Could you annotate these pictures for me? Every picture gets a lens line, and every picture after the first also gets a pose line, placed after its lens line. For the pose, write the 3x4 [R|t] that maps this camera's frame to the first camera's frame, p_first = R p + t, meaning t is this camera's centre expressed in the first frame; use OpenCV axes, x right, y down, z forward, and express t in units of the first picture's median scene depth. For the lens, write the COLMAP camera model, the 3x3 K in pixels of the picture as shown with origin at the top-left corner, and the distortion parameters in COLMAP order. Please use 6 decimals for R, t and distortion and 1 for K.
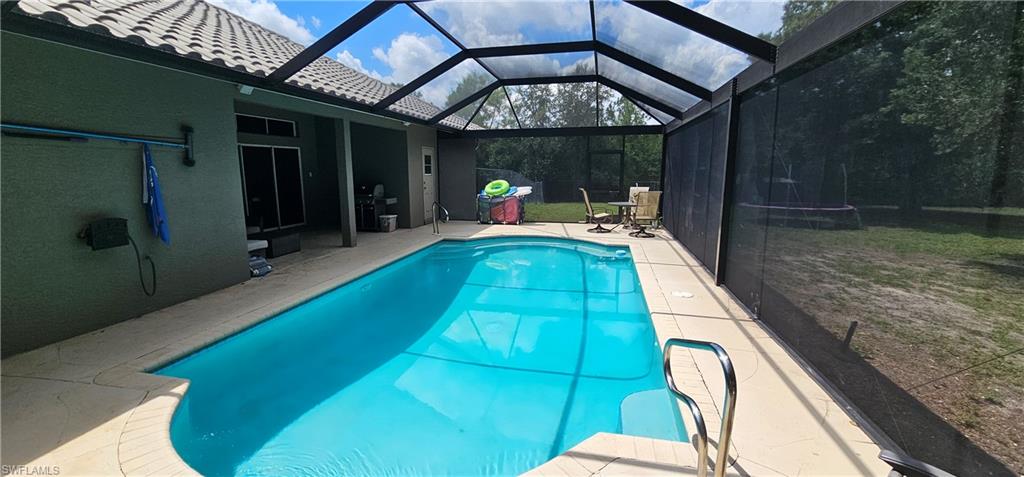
lens RADIAL K [[423.0, 0, 508.4], [0, 423.0, 237.7], [0, 0, 1]] dist [0.000338, 0.000240]
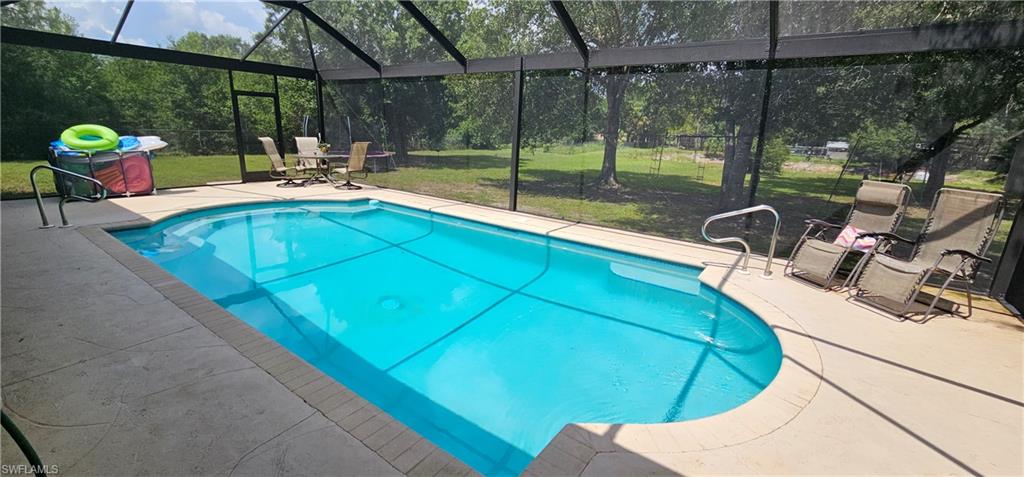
lens RADIAL K [[423.0, 0, 508.4], [0, 423.0, 237.7], [0, 0, 1]] dist [0.000338, 0.000240]
pose [[0.394985, -0.211010, 0.894126, -0.368587], [0.109352, 0.977144, 0.182295, -0.025084], [-0.912156, 0.025771, 0.409032, 0.221101]]
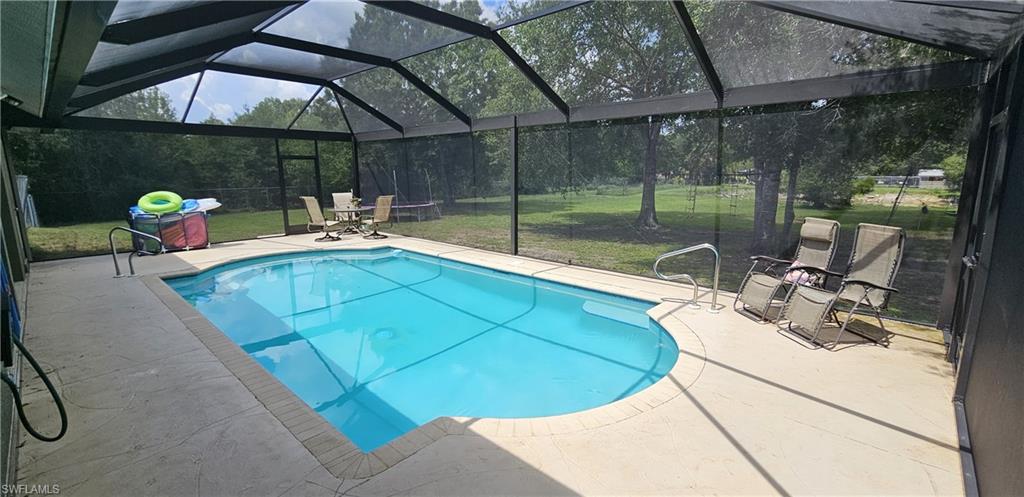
lens RADIAL K [[438.8, 0, 521.7], [0, 438.8, 248.8], [0, 0, 1]] dist [0.001718, 0.000074]
pose [[0.492366, -0.150838, 0.857218, -0.386898], [0.145559, 0.985269, 0.089765, -0.018350], [-0.858131, 0.080579, 0.507069, 0.099796]]
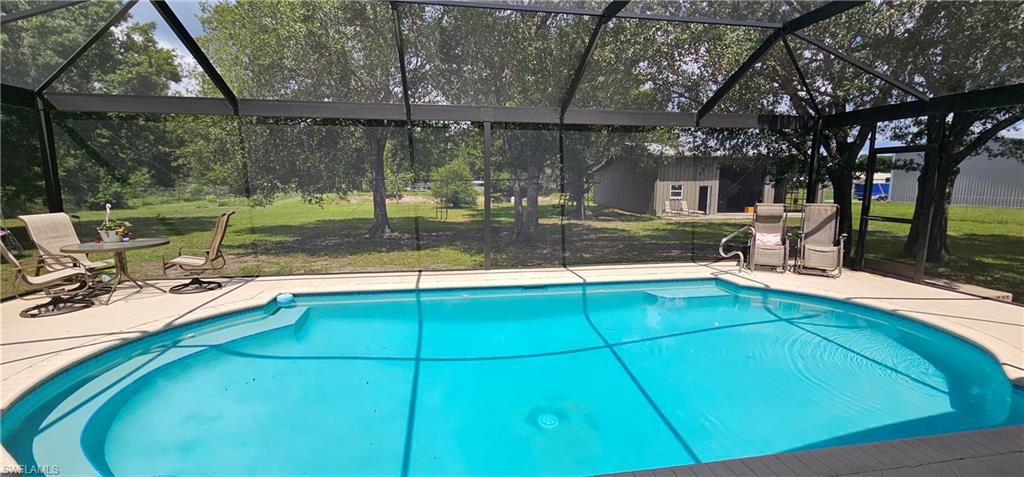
lens RADIAL K [[375.1, 0, 501.5], [0, 375.1, 240.8], [0, 0, 1]] dist [0.000726, 0.000067]
pose [[-0.368961, -0.140794, 0.918719, -0.262402], [0.155284, 0.965229, 0.210284, -0.094334], [-0.916381, 0.220250, -0.334269, 0.643583]]
